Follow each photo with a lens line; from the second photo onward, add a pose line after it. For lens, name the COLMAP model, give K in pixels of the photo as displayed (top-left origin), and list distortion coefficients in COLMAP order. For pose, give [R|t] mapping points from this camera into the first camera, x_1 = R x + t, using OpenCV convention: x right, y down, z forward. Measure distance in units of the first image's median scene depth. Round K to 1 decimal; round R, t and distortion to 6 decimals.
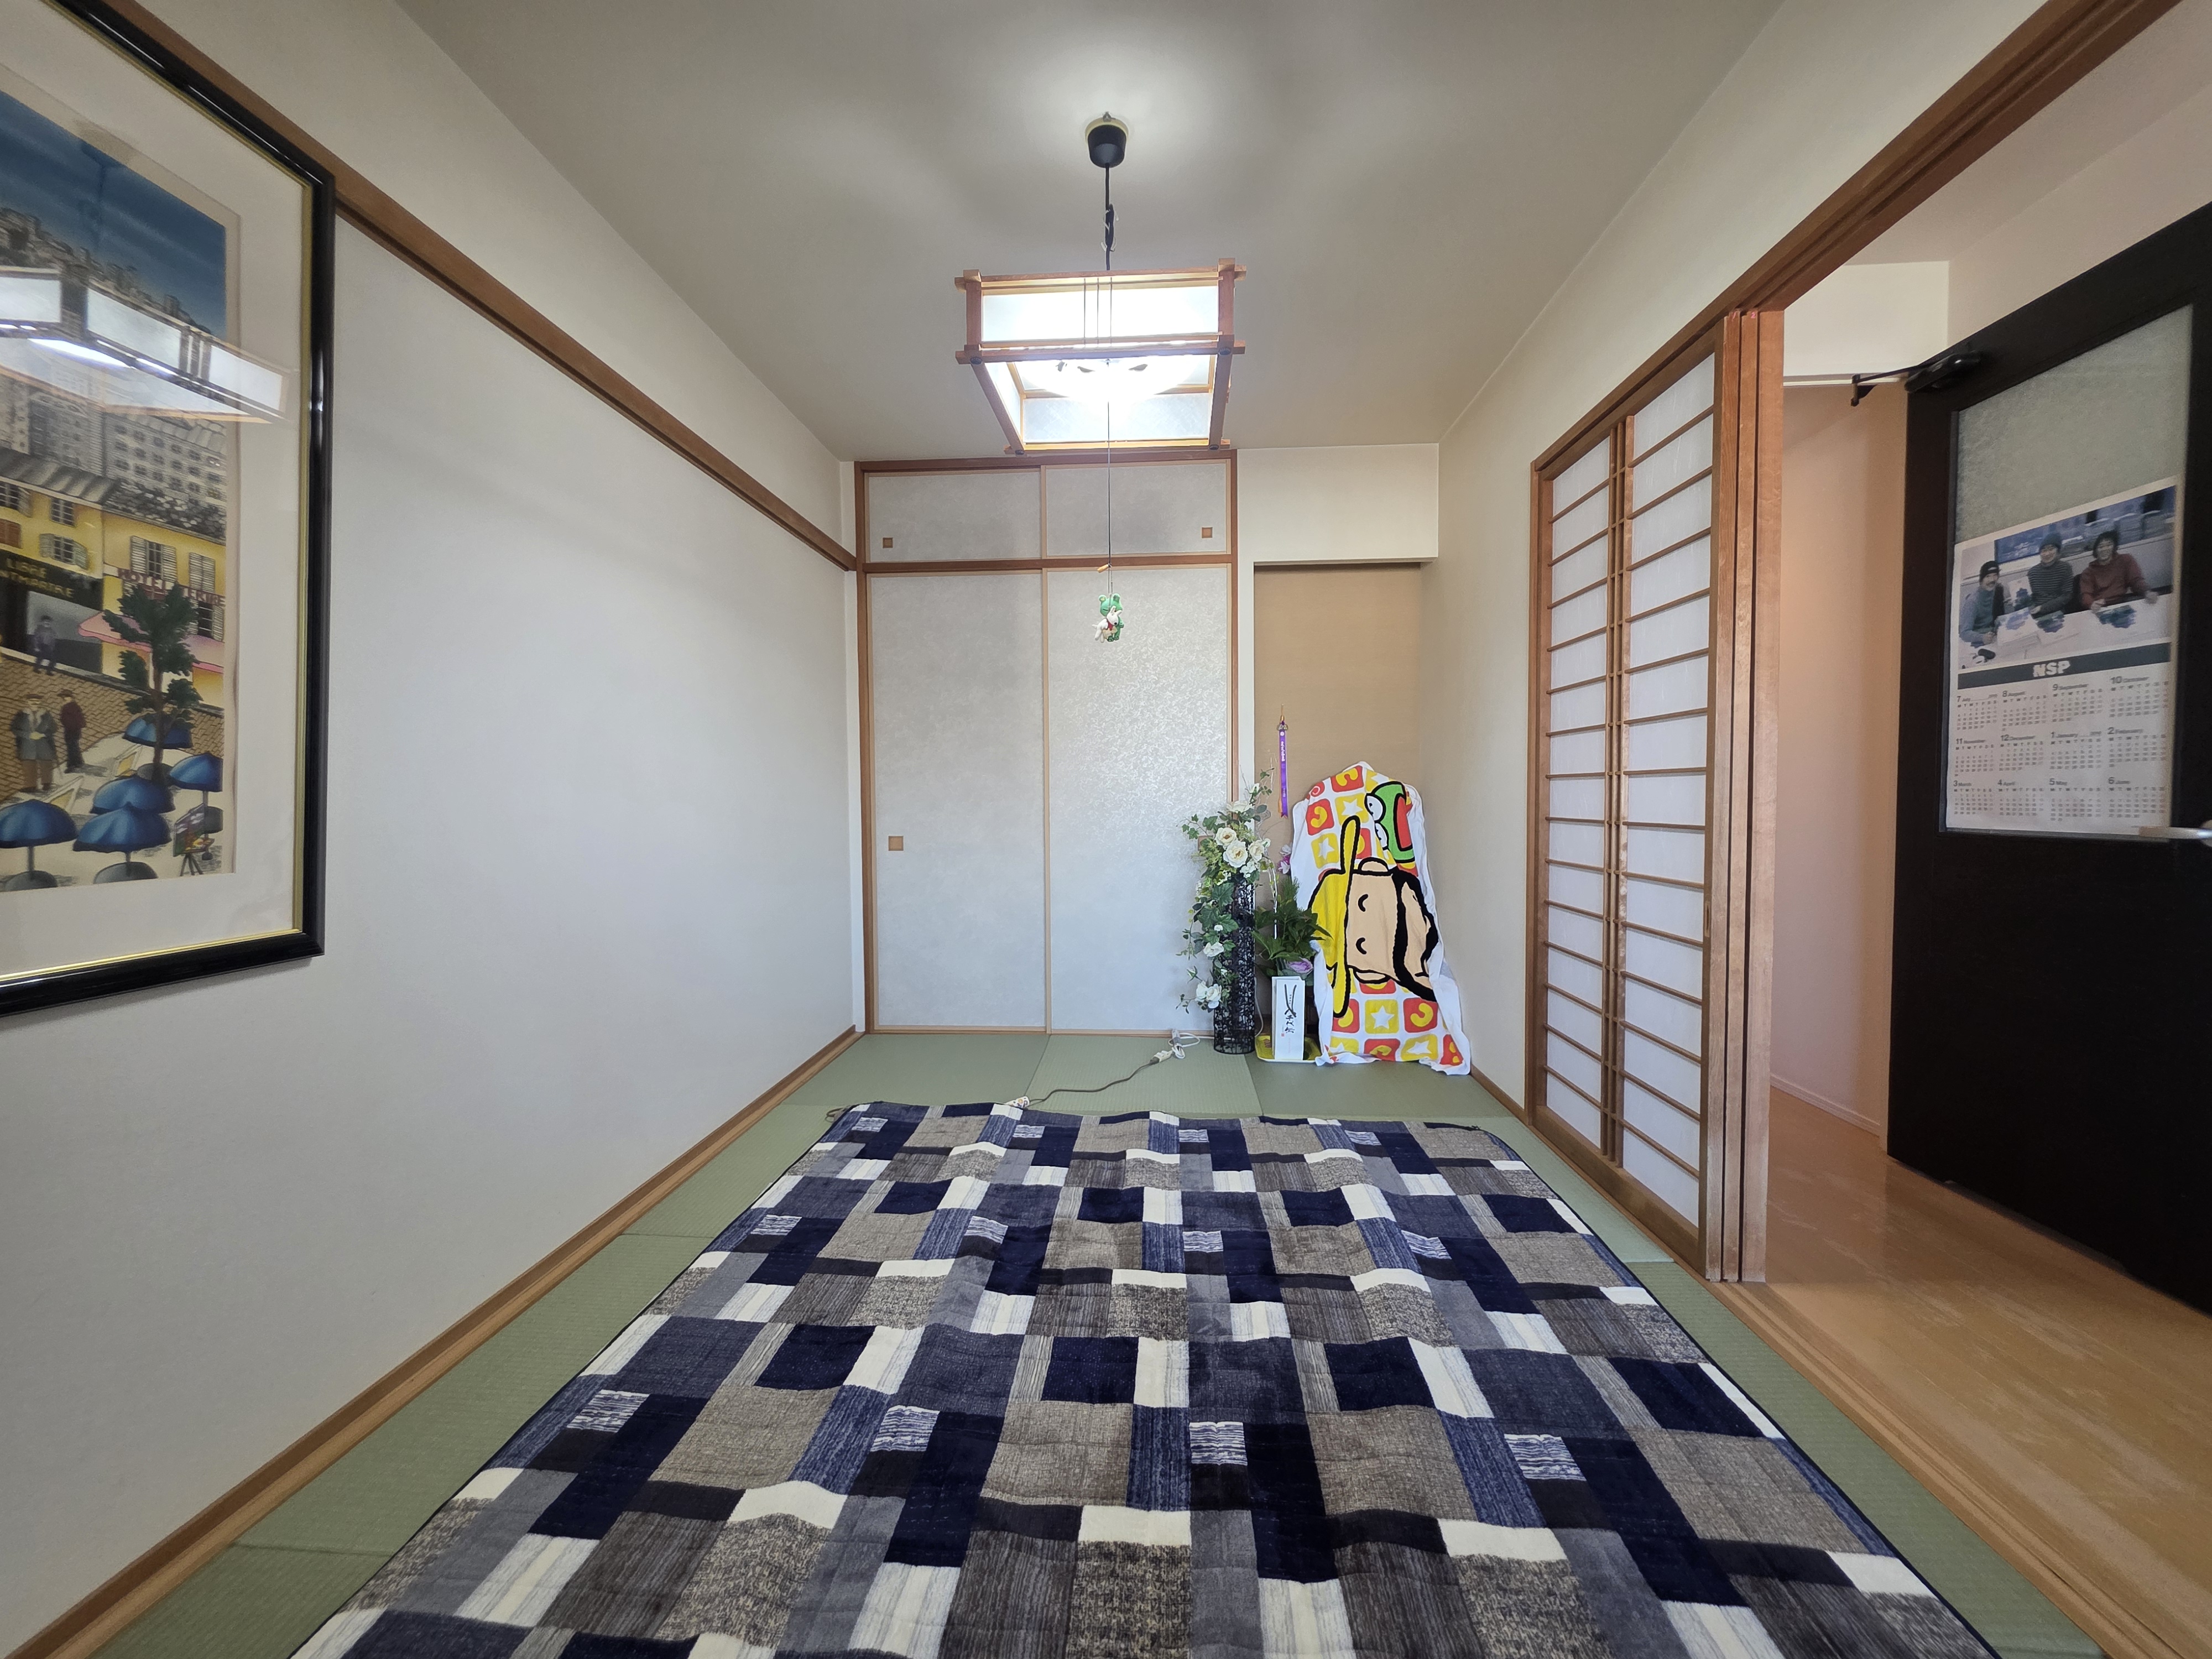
lens RADIAL K [[884.2, 0, 1102.4], [0, 884.2, 832.9], [0, 0, 1]] dist [0.000101, 0.000123]
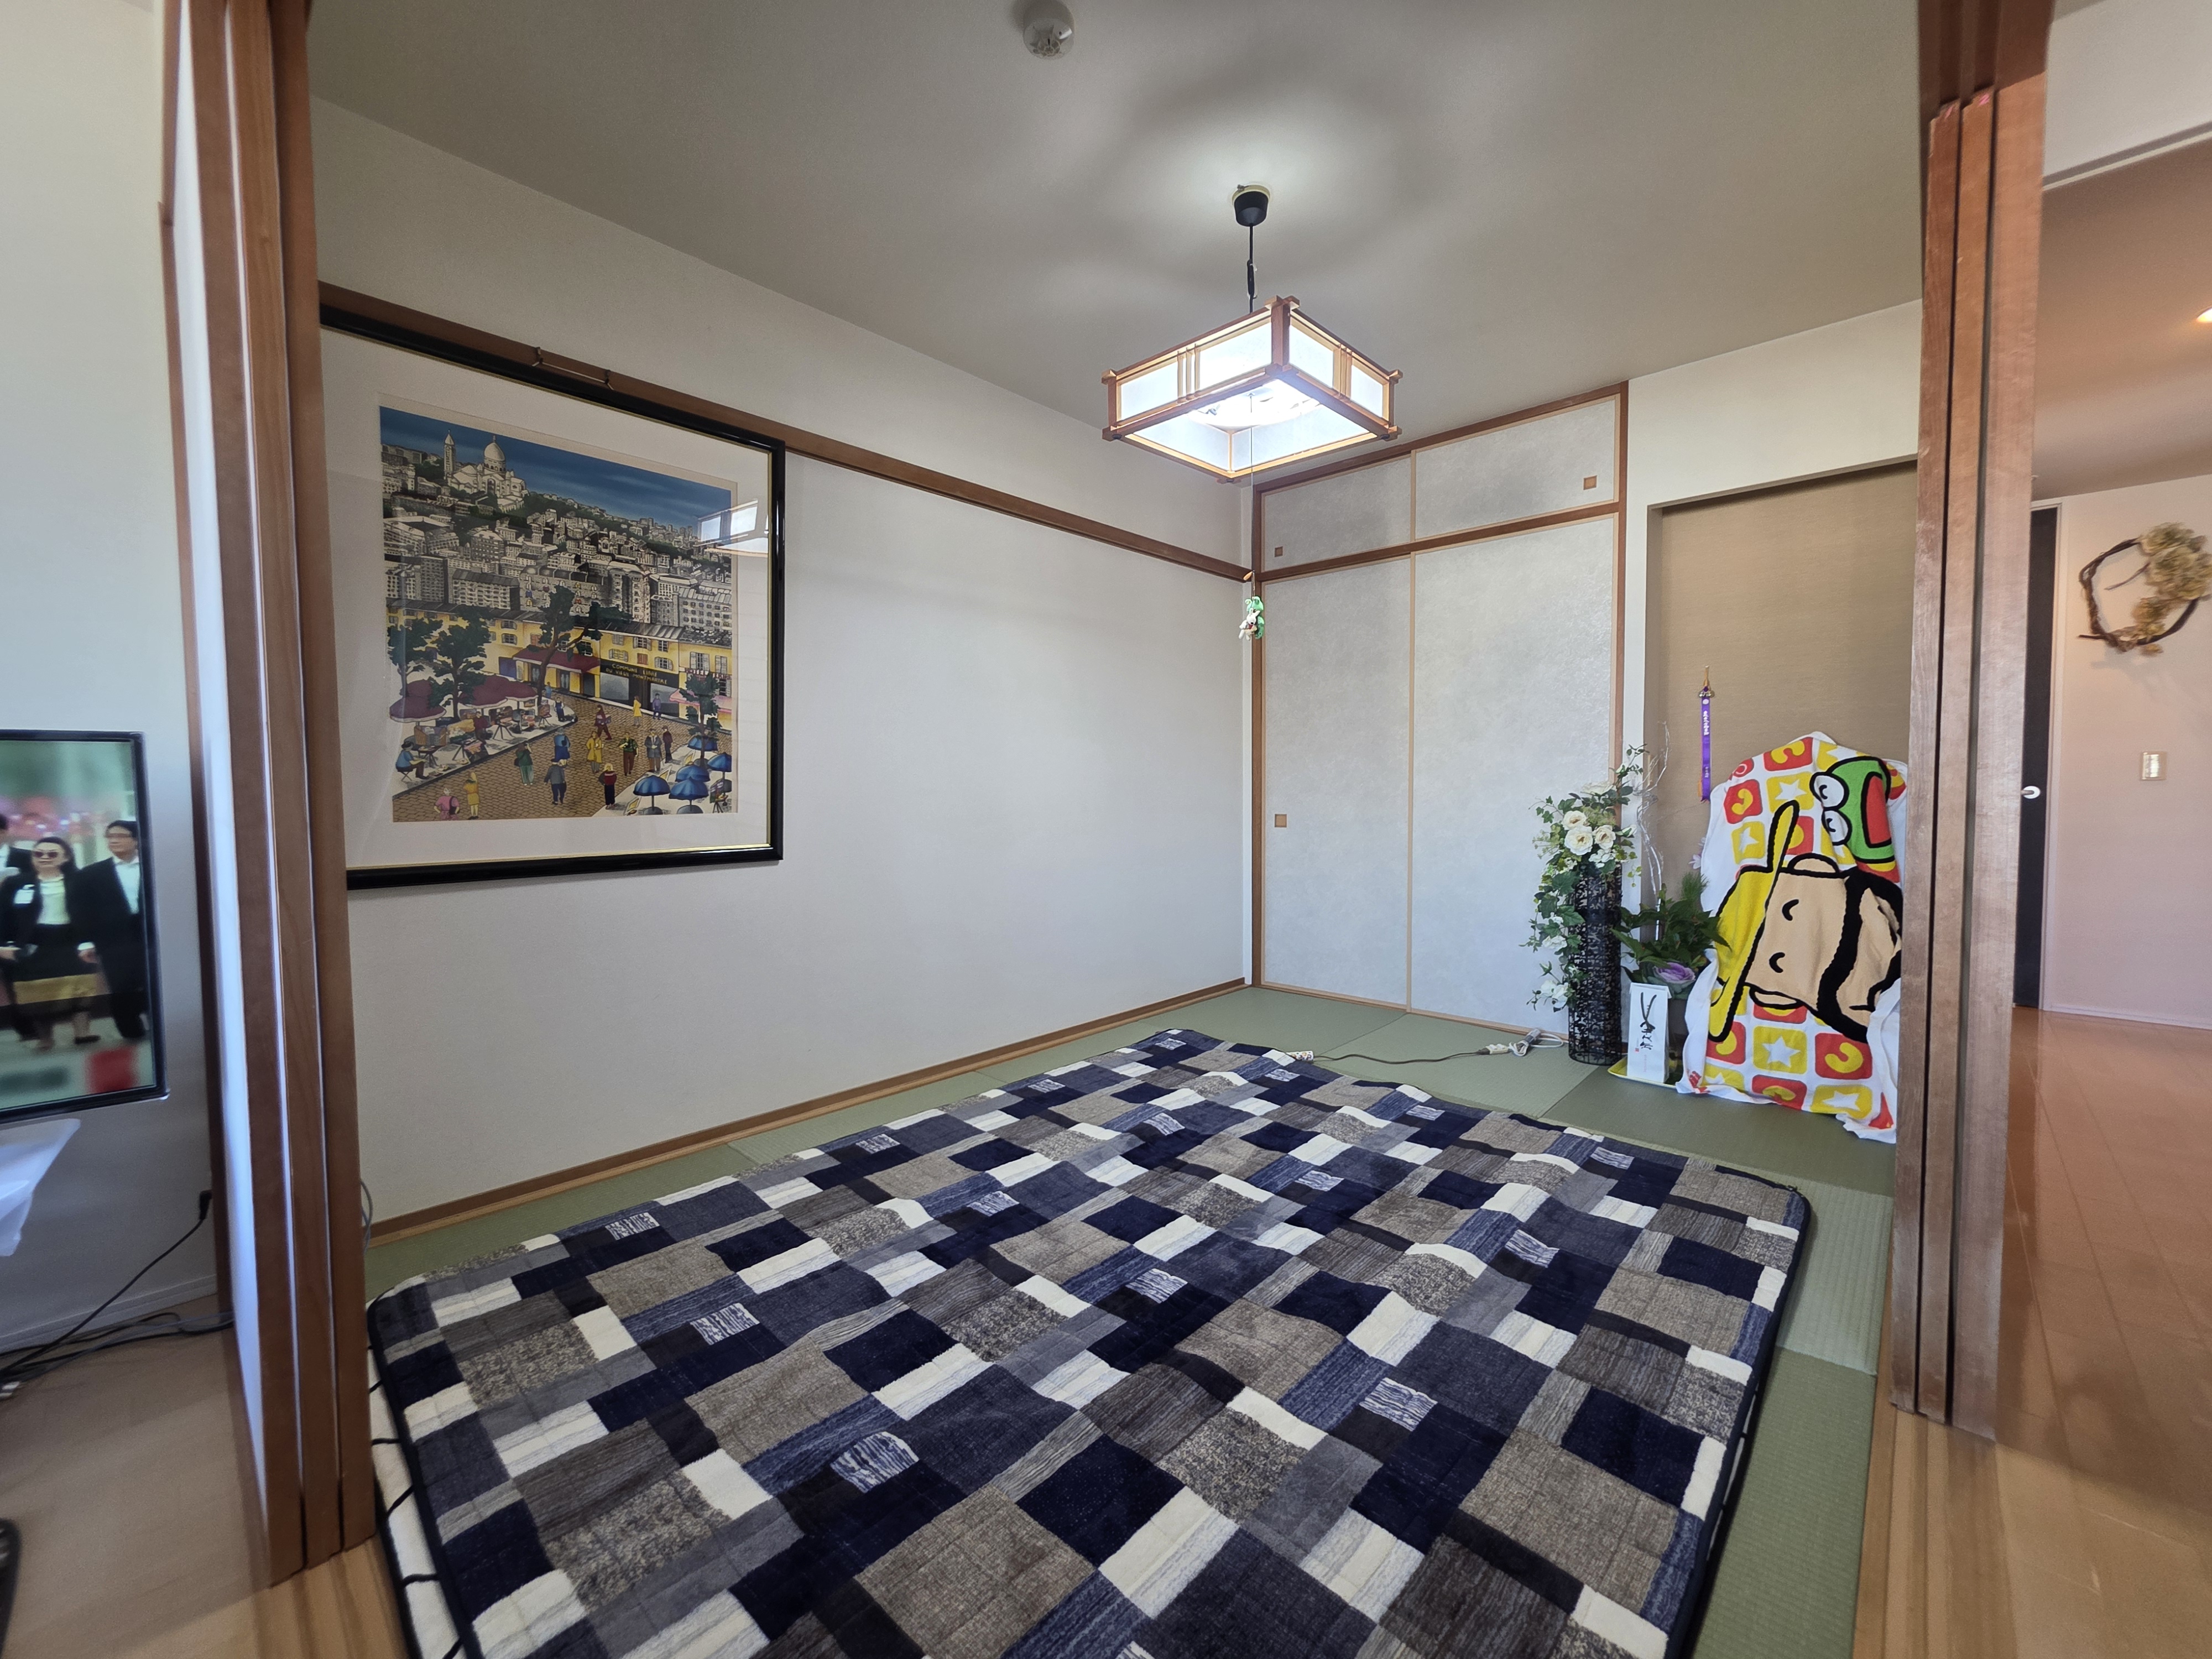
lens RADIAL K [[884.2, 0, 1102.4], [0, 884.2, 832.9], [0, 0, 1]] dist [0.000101, 0.000123]
pose [[0.775446, 0.034938, -0.630447, 0.445385], [-0.026189, 0.999388, 0.023171, 0.011029], [0.630871, -0.001457, 0.775887, -0.012445]]
